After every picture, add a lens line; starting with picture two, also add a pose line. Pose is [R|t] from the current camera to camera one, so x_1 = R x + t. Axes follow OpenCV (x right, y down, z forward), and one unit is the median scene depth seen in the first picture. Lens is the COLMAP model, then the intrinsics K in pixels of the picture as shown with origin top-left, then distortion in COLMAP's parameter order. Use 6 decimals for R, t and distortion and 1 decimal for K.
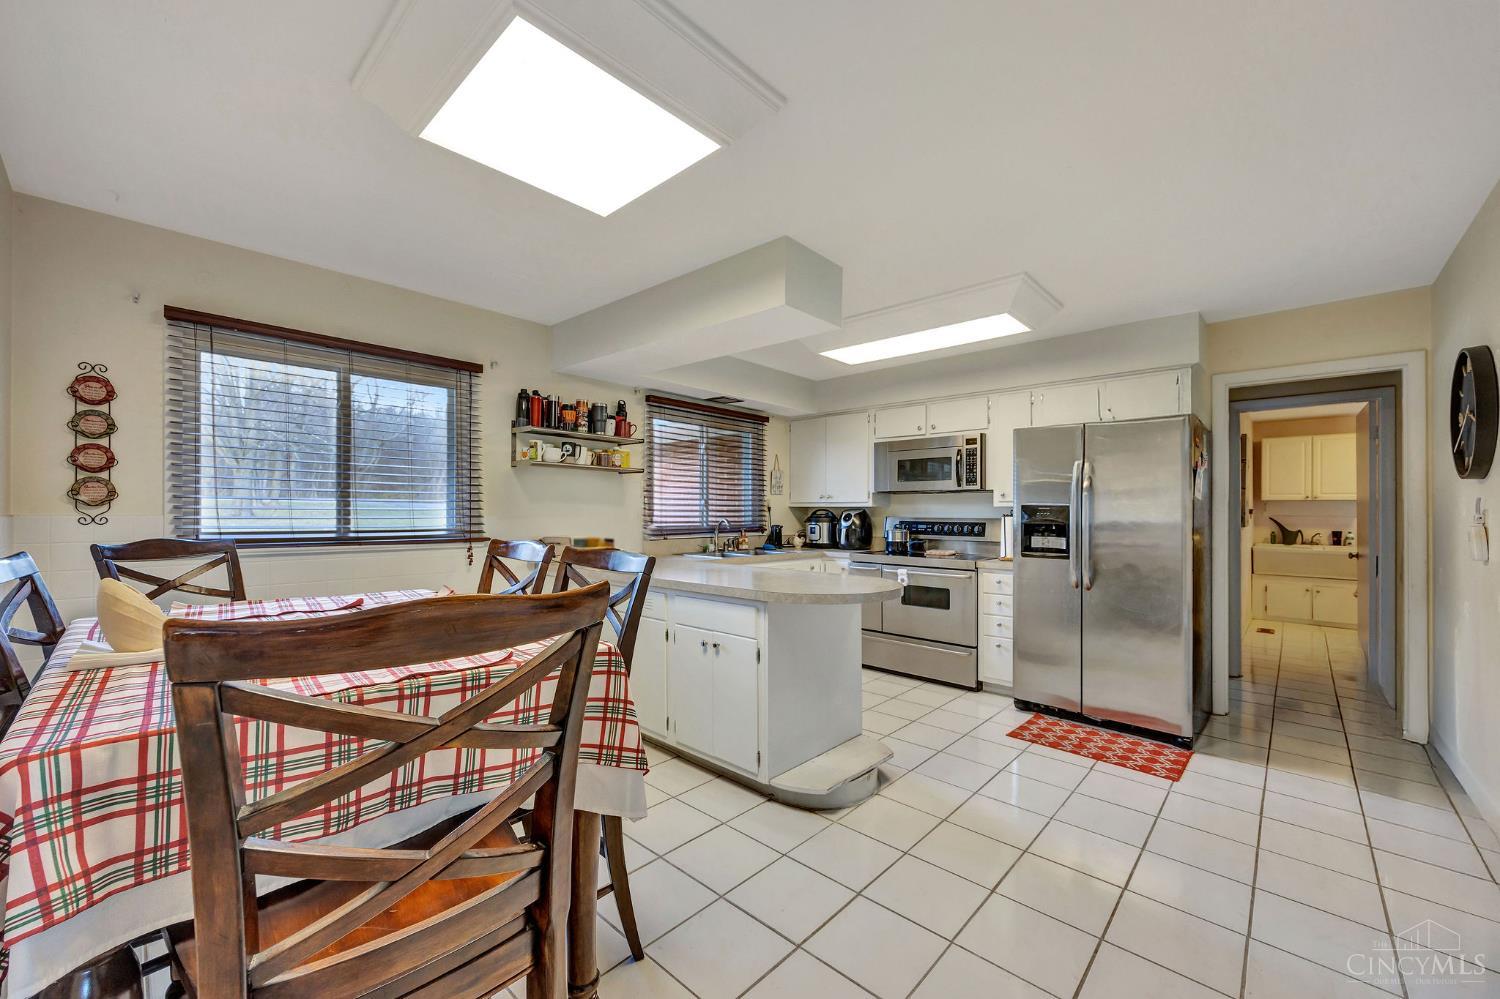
lens RADIAL K [[593.6, 0, 770.5], [0, 593.6, 501.2], [0, 0, 1]] dist [0.012650, -0.000008]
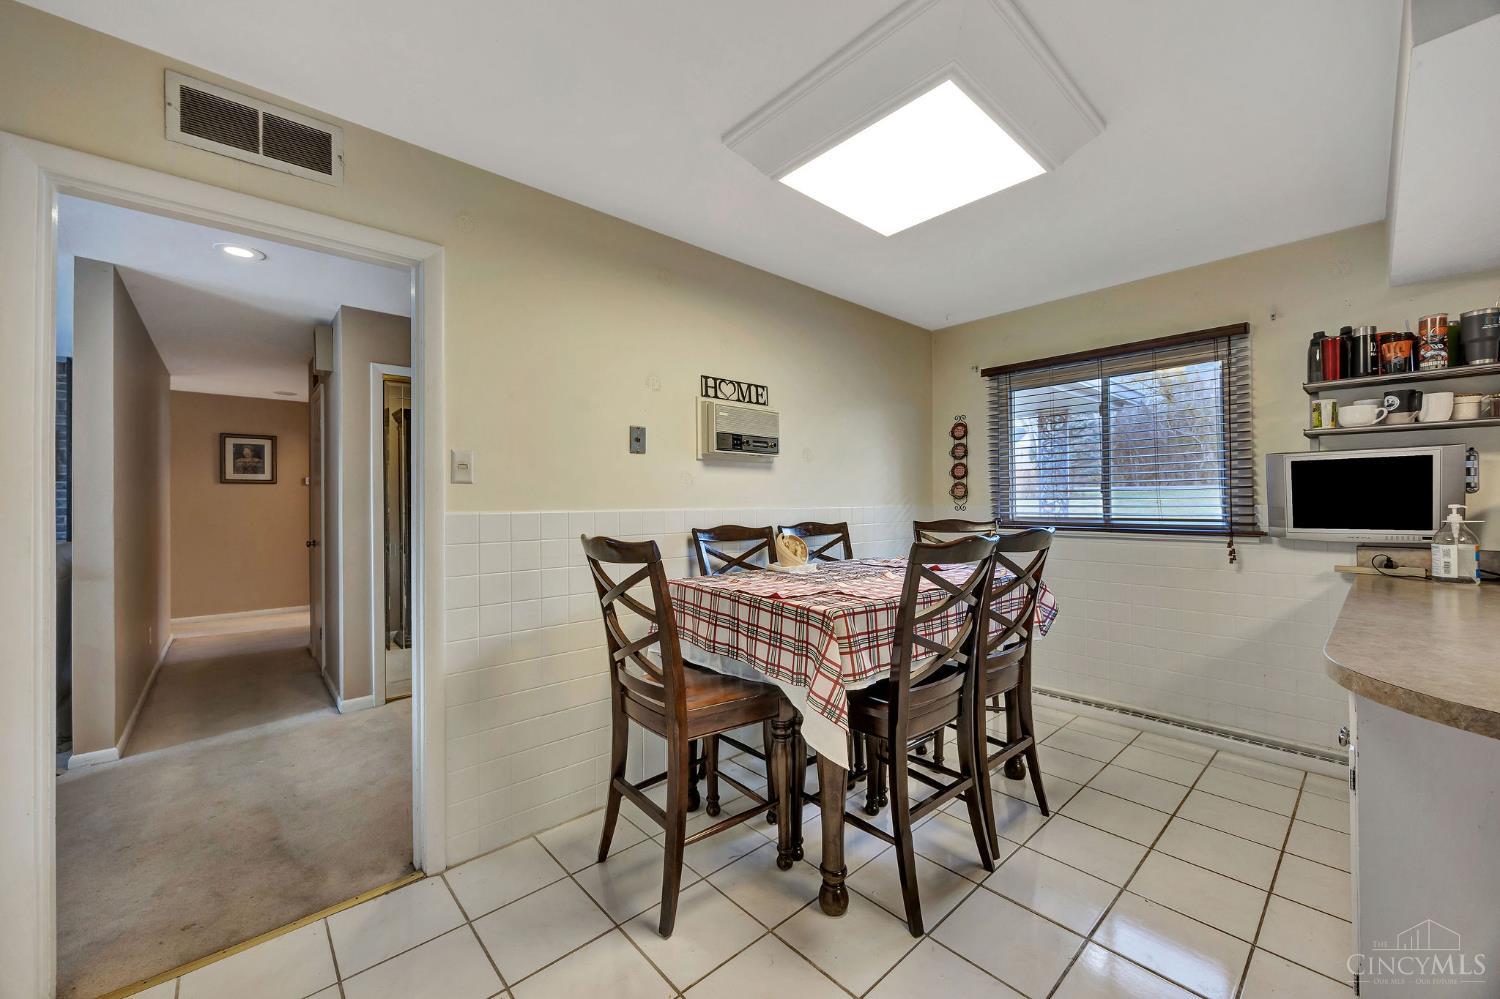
lens RADIAL K [[573.9, 0, 743.2], [0, 573.9, 488.6], [0, 0, 1]] dist [-0.005625, 0.000116]
pose [[-0.111550, -0.028390, -0.993353, 0.300283], [0.024713, 0.999203, -0.031332, 0.007374], [0.993451, -0.028044, -0.110760, 0.307456]]
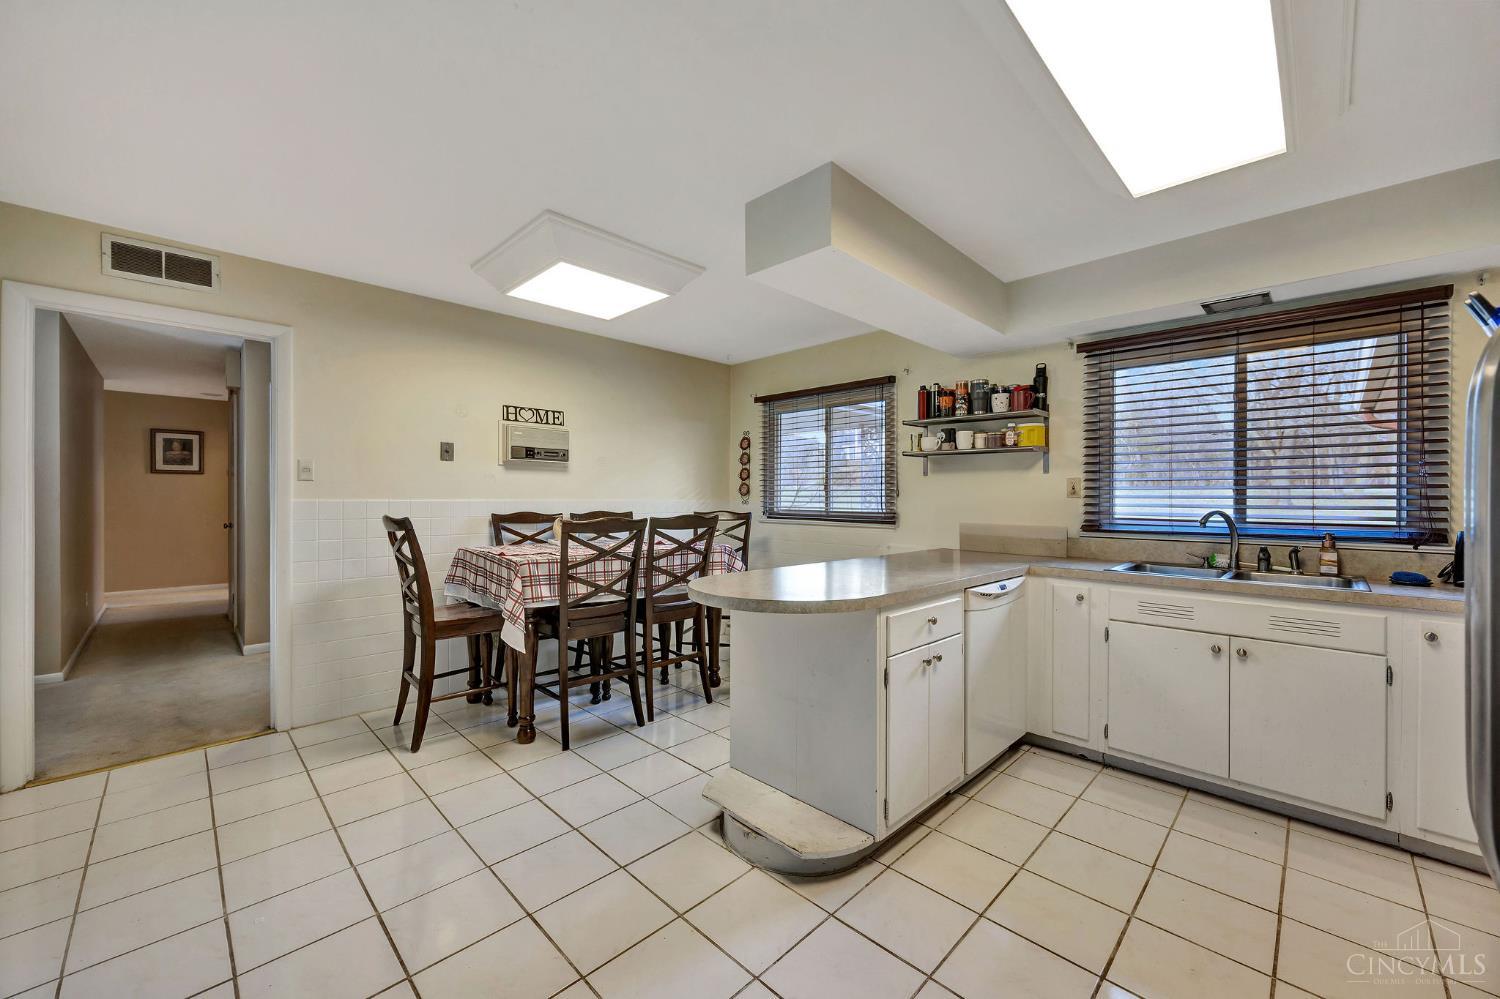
lens RADIAL K [[578.3, 0, 746.8], [0, 578.3, 490.1], [0, 0, 1]] dist [-0.005851, 0.000028]
pose [[-0.056173, -0.017266, -0.998272, 0.546865], [0.012523, 0.999760, -0.017996, 0.014043], [0.998342, -0.013512, -0.055944, 0.615108]]
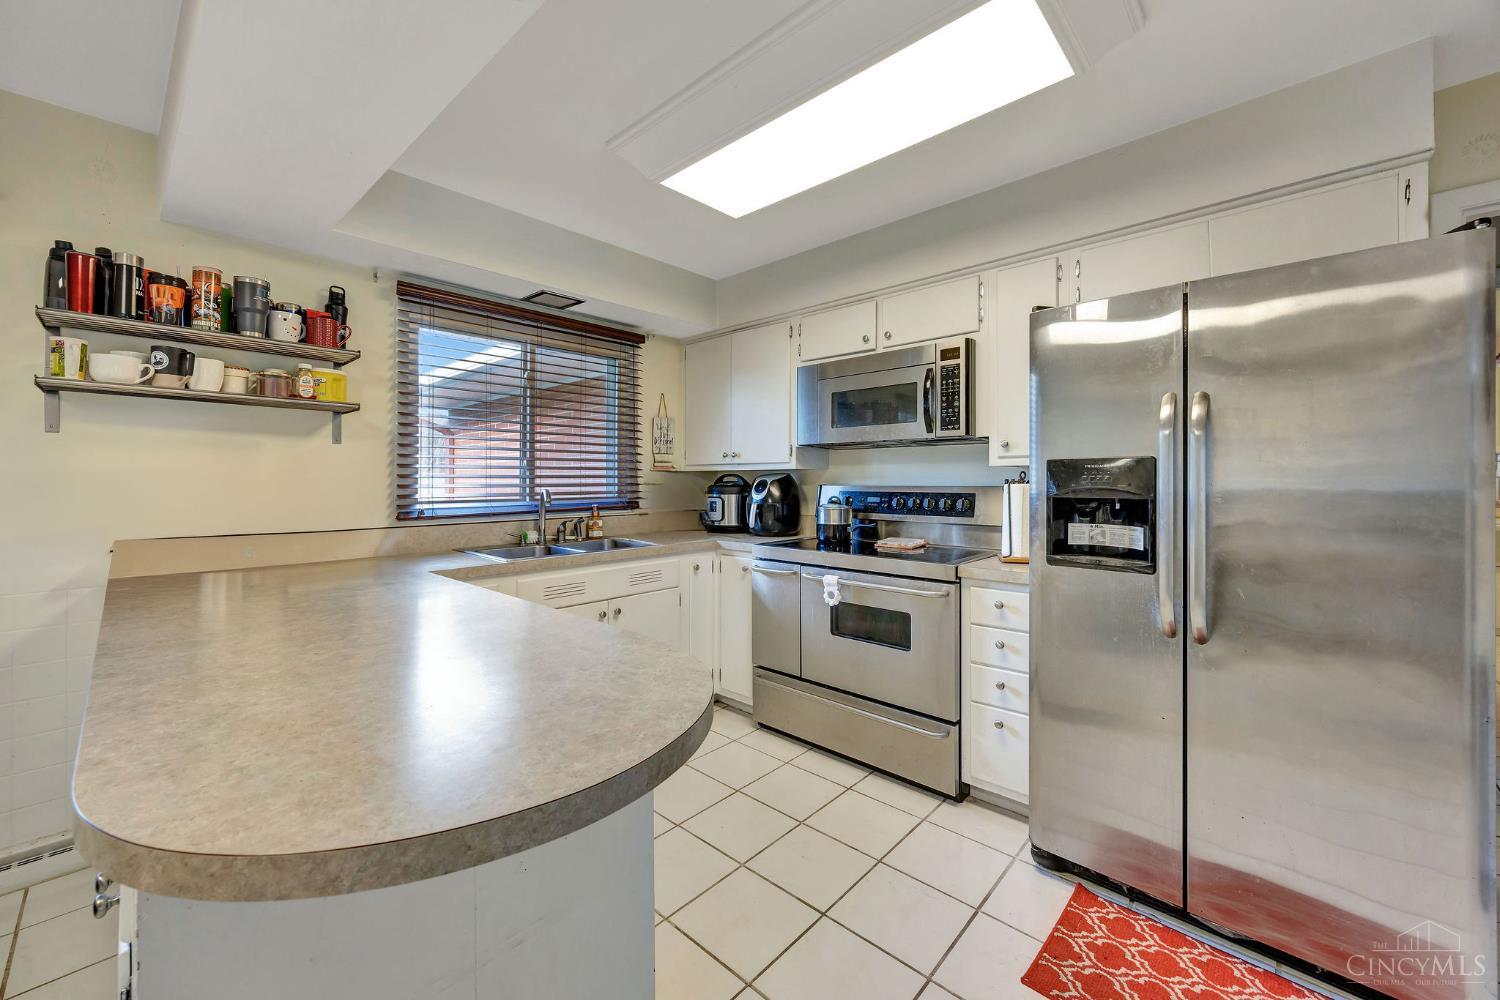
lens RADIAL K [[588.0, 0, 745.5], [0, 588.0, 480.7], [0, 0, 1]] dist [-0.004861, -0.000056]
pose [[0.999759, -0.007622, -0.020569, 0.150444], [0.008041, 0.999760, 0.020382, 0.009584], [0.020408, -0.020542, 0.999581, 0.424620]]
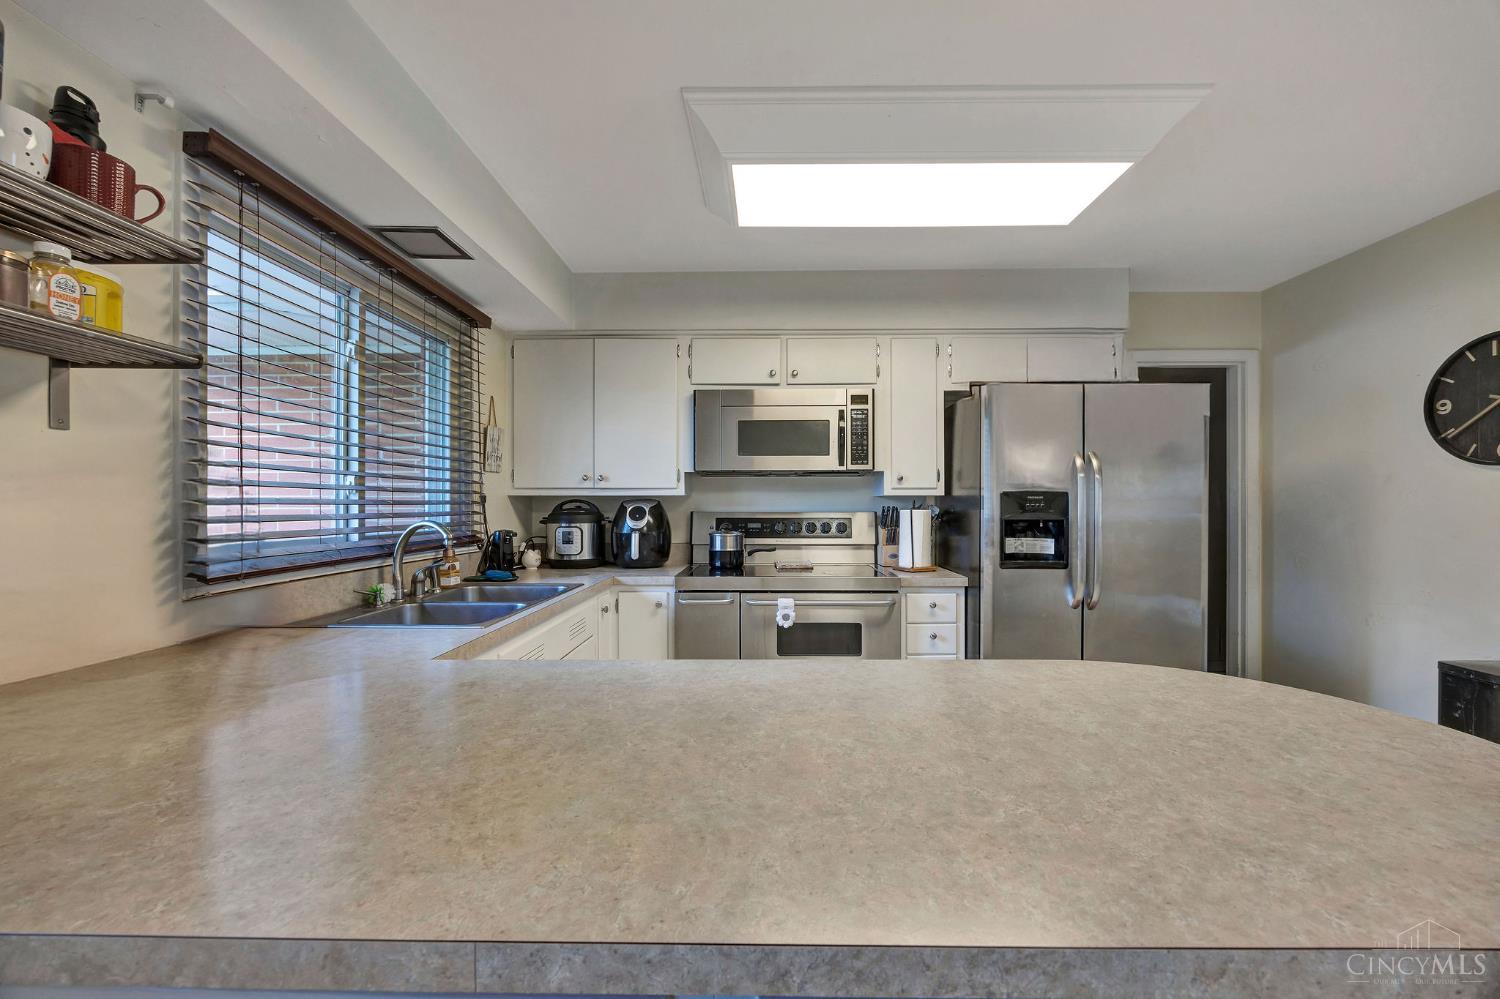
lens RADIAL K [[573.5, 0, 767.0], [0, 573.5, 504.3], [0, 0, 1]] dist [-0.000616, -0.000117]
pose [[0.751614, -0.005032, 0.659584, -0.179078], [-0.006857, 0.999857, 0.015441, 0.009919], [-0.659568, -0.016129, 0.751472, 0.577728]]
